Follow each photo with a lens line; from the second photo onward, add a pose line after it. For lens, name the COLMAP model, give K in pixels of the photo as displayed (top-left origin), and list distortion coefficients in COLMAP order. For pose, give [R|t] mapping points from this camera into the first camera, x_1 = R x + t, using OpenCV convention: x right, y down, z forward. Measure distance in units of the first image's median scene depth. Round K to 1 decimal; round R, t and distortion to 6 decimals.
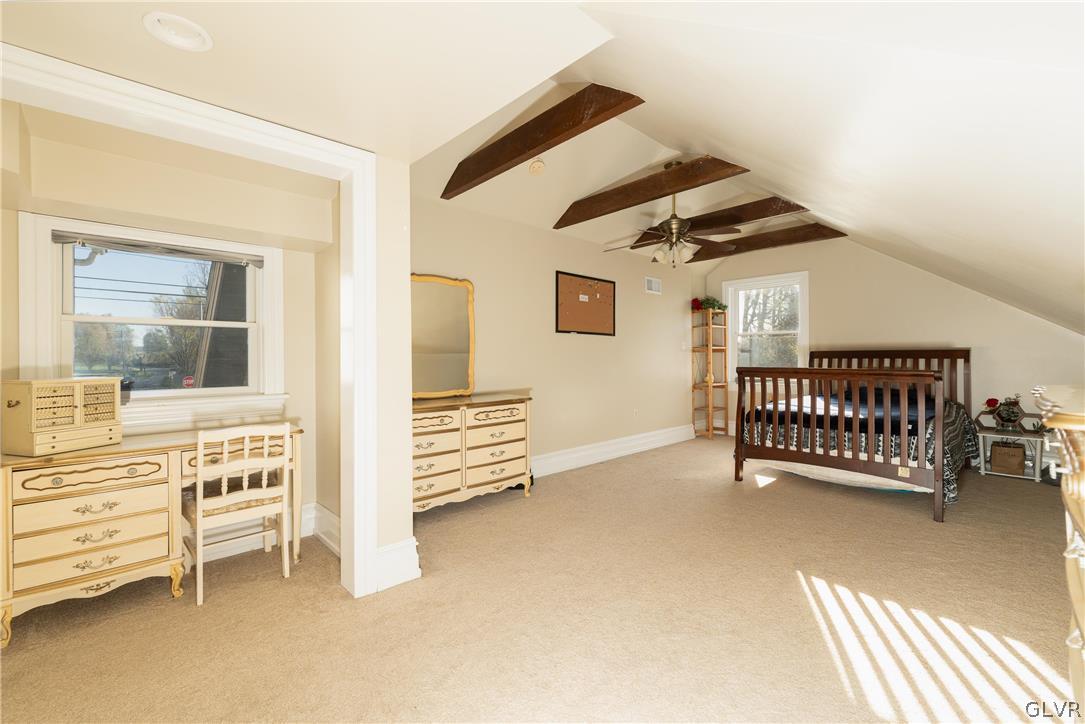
lens RADIAL K [[438.8, 0, 538.8], [0, 438.8, 356.4], [0, 0, 1]] dist [0.001528, 0.000260]
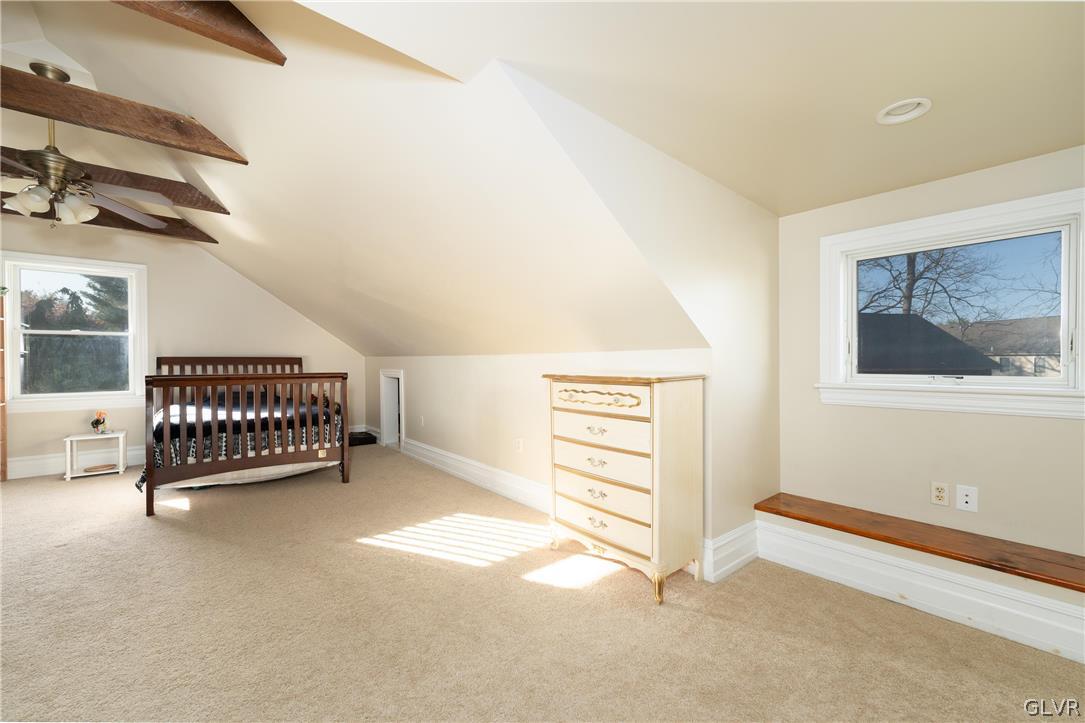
lens RADIAL K [[438.8, 0, 538.9], [0, 438.8, 366.5], [0, 0, 1]] dist [0.001528, 0.000260]
pose [[0.040018, -0.005414, 0.999184, -0.367480], [-0.002637, 0.999981, 0.005524, 0.000724], [-0.999195, -0.002856, 0.040003, 0.276784]]
